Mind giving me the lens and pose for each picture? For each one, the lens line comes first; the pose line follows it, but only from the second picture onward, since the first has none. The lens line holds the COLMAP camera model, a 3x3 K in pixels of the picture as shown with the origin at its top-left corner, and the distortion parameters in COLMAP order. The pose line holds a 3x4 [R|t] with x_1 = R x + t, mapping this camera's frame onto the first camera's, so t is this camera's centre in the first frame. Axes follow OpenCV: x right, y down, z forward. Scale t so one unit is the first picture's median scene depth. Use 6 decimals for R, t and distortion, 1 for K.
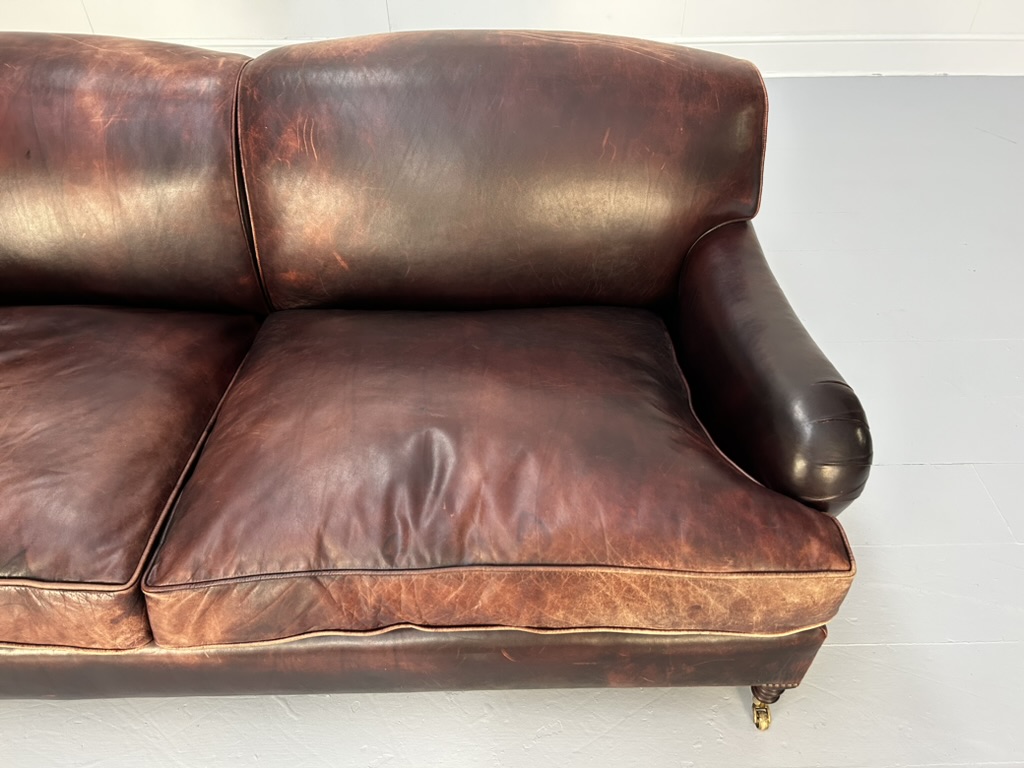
lens RADIAL K [[780.3, 0, 518.1], [0, 780.3, 384.0], [0, 0, 1]] dist [0.059524, -0.064249]
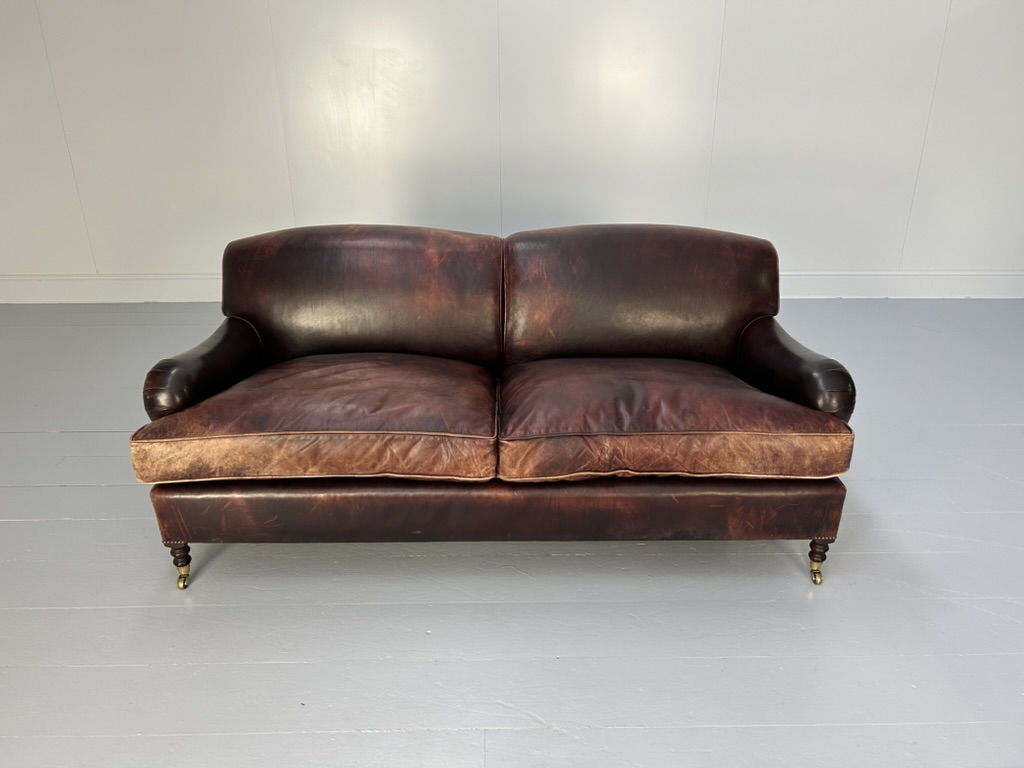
lens RADIAL K [[780.3, 0, 512.6], [0, 780.3, 392.1], [0, 0, 1]] dist [0.059524, -0.064249]
pose [[0.999995, 0.002653, -0.001457, -0.415594], [-0.002990, 0.940095, -0.340898, 0.780090], [0.000465, 0.340901, 0.940099, -0.871828]]
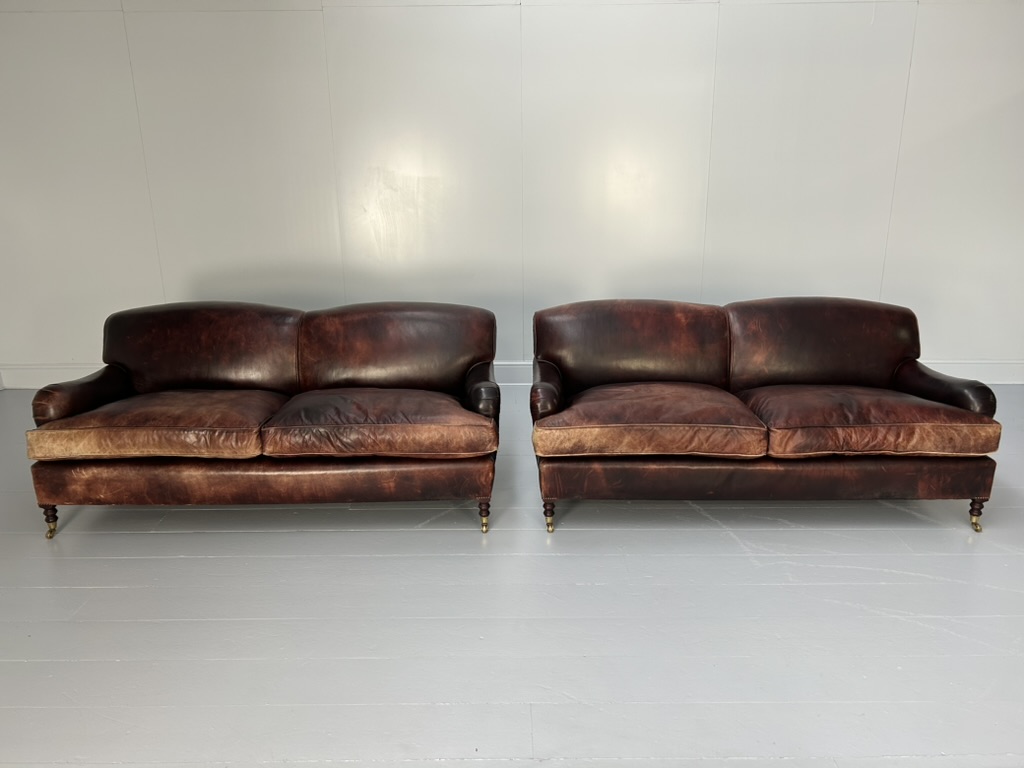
lens RADIAL K [[780.3, 0, 517.2], [0, 780.3, 398.1], [0, 0, 1]] dist [0.059524, -0.064249]
pose [[0.999949, -0.001591, -0.009970, -1.361605], [-0.002977, 0.897131, -0.441754, 1.438040], [0.009648, 0.441761, 0.897081, -1.746966]]
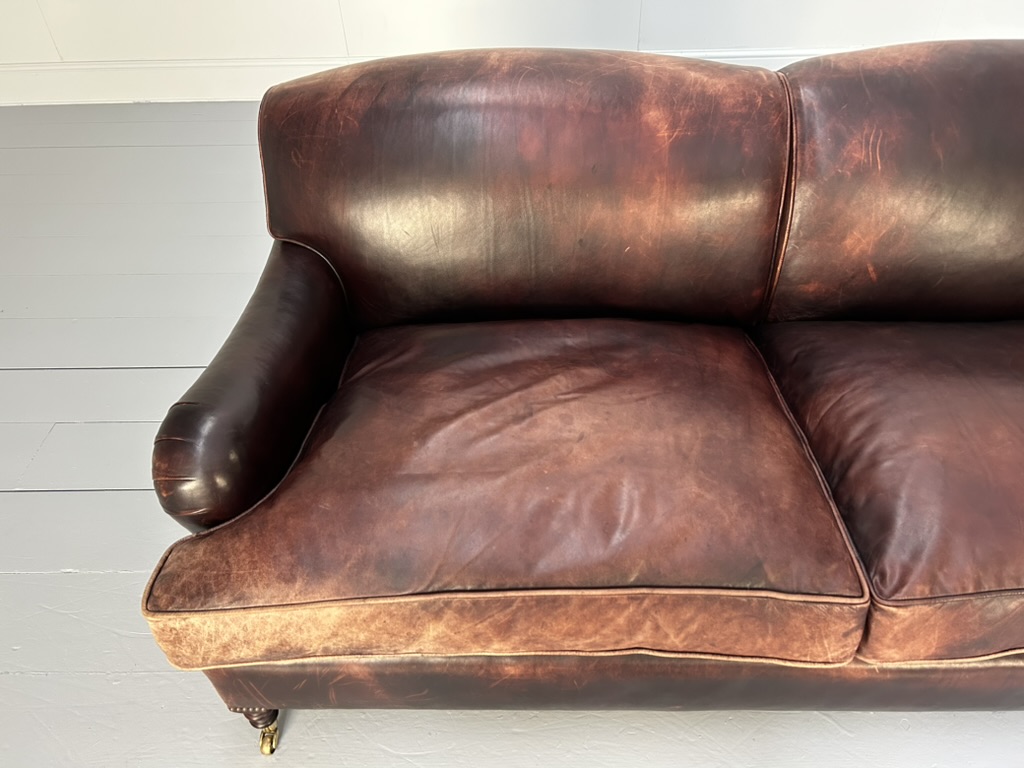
lens RADIAL K [[780.3, 0, 514.9], [0, 780.3, 389.1], [0, 0, 1]] dist [0.059524, -0.064249]
pose [[0.999489, 0.002343, -0.031876, -0.850576], [-0.002689, 0.999938, -0.010835, 0.003284], [0.031849, 0.010915, 0.999433, -0.009029]]
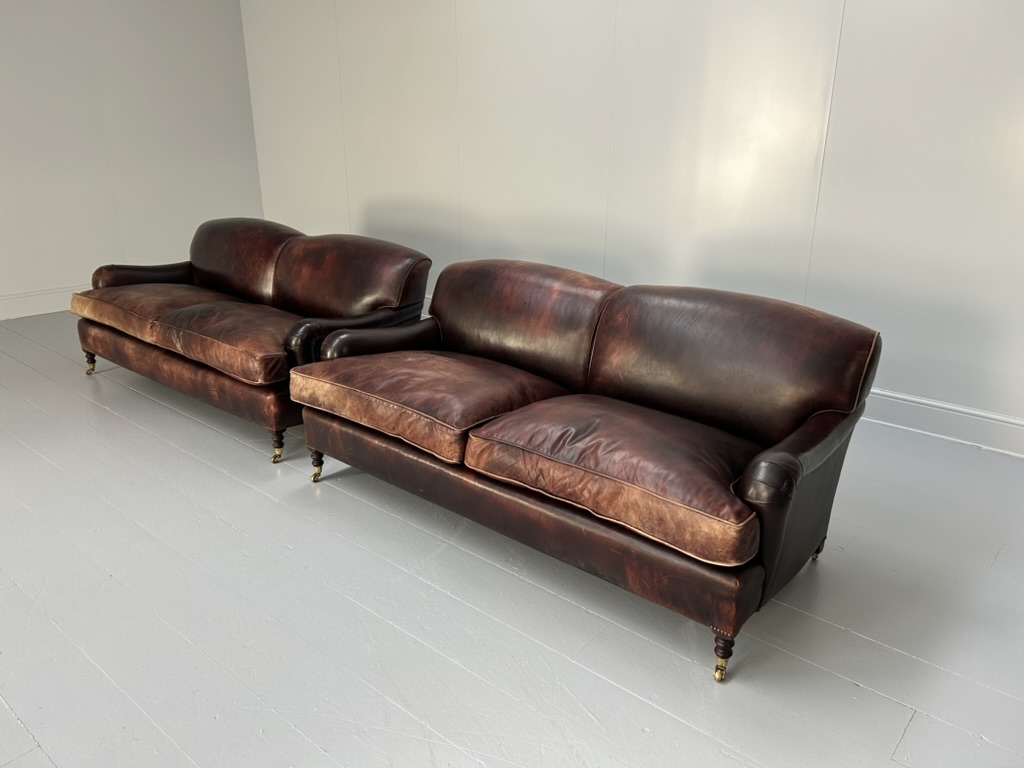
lens RADIAL K [[780.3, 0, 493.8], [0, 780.3, 392.8], [0, 0, 1]] dist [0.059524, -0.064249]
pose [[0.738747, 0.228351, -0.634121, 1.059181], [-0.463001, 0.855656, -0.231266, 0.641442], [0.489779, 0.464445, 0.737840, -0.793053]]
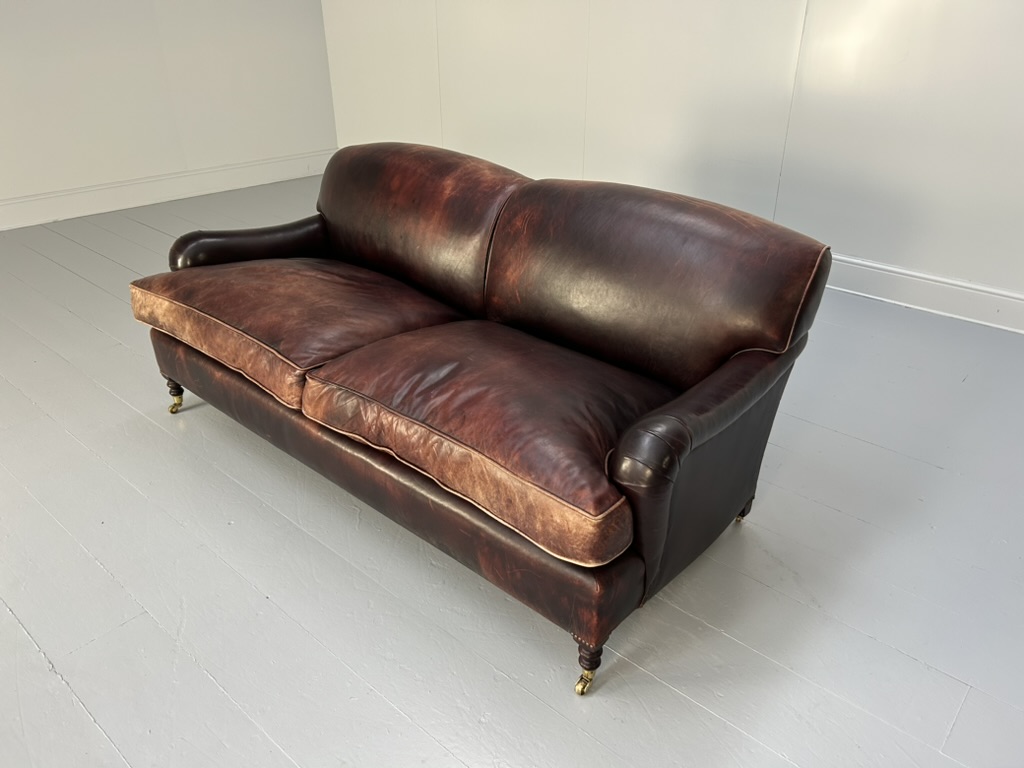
lens RADIAL K [[780.3, 0, 503.6], [0, 780.3, 374.8], [0, 0, 1]] dist [0.059524, -0.064249]
pose [[0.727788, 0.311935, -0.610754, 1.034227], [-0.470285, 0.875198, -0.113406, 0.238279], [0.499155, 0.369764, 0.783657, -0.283186]]
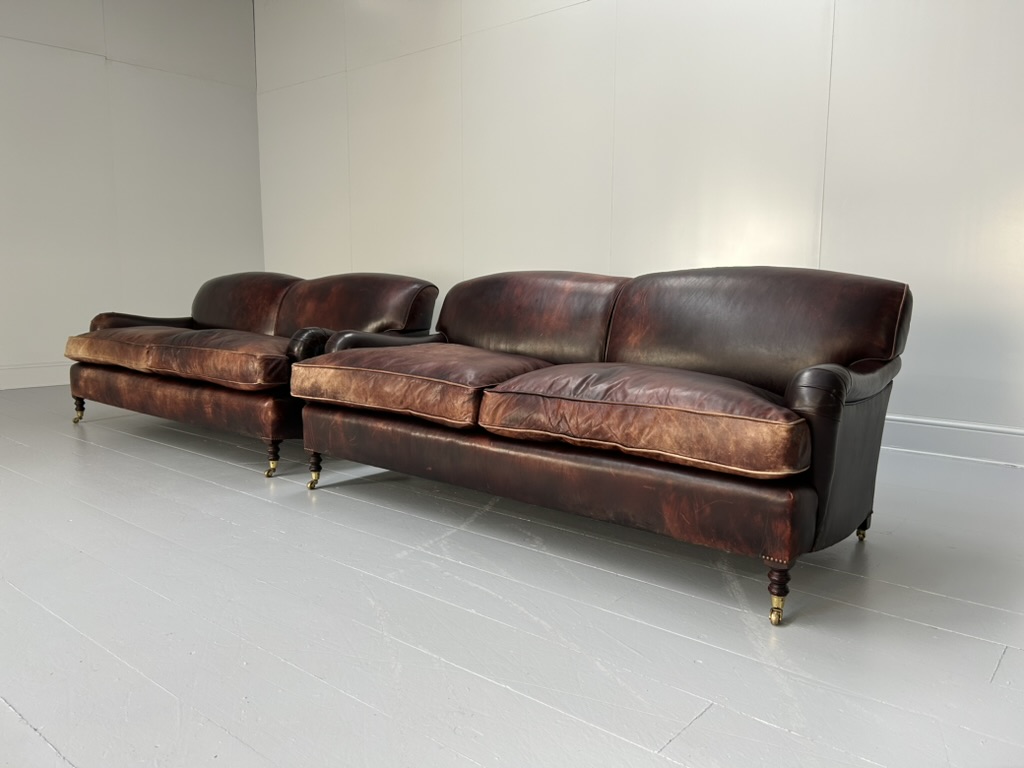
lens RADIAL K [[780.3, 0, 496.9], [0, 780.3, 389.2], [0, 0, 1]] dist [0.059524, -0.064249]
pose [[0.748238, 0.092638, -0.656931, 1.014061], [-0.459465, 0.786652, -0.412396, 1.119426], [0.478572, 0.610407, 0.631167, -0.414971]]
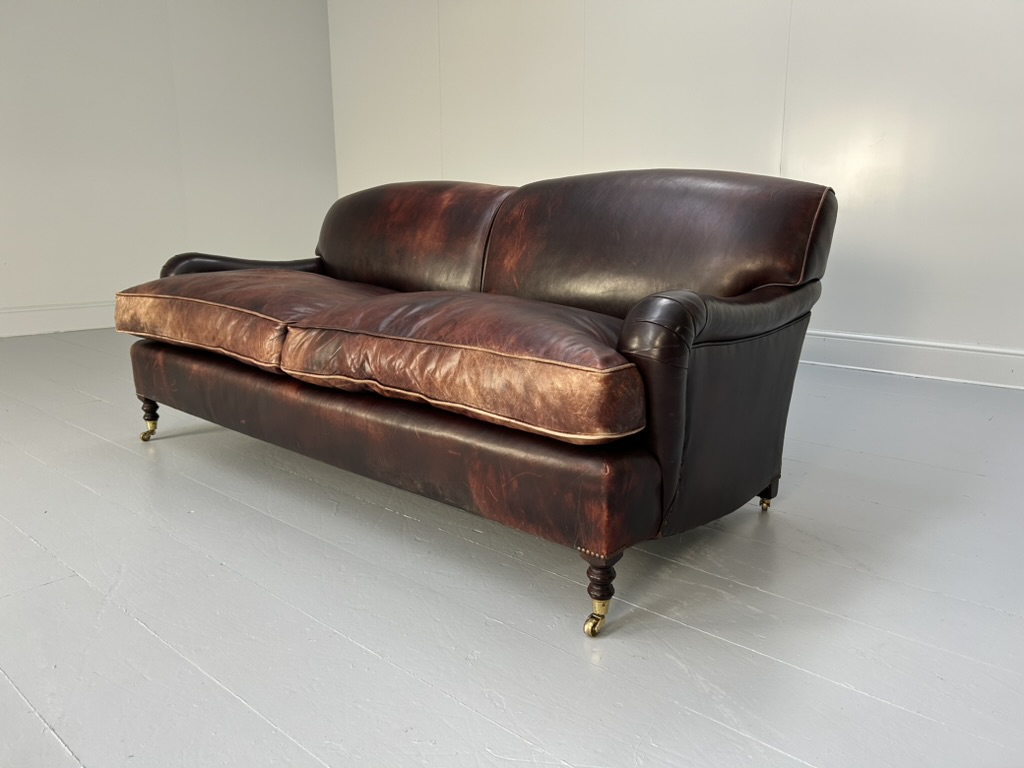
lens RADIAL K [[780.3, 0, 505.7], [0, 780.3, 369.2], [0, 0, 1]] dist [0.059524, -0.064249]
pose [[0.727832, 0.133869, -0.672562, 1.088880], [-0.472451, 0.808752, -0.350300, 0.705940], [0.497042, 0.572712, 0.651882, 0.102663]]
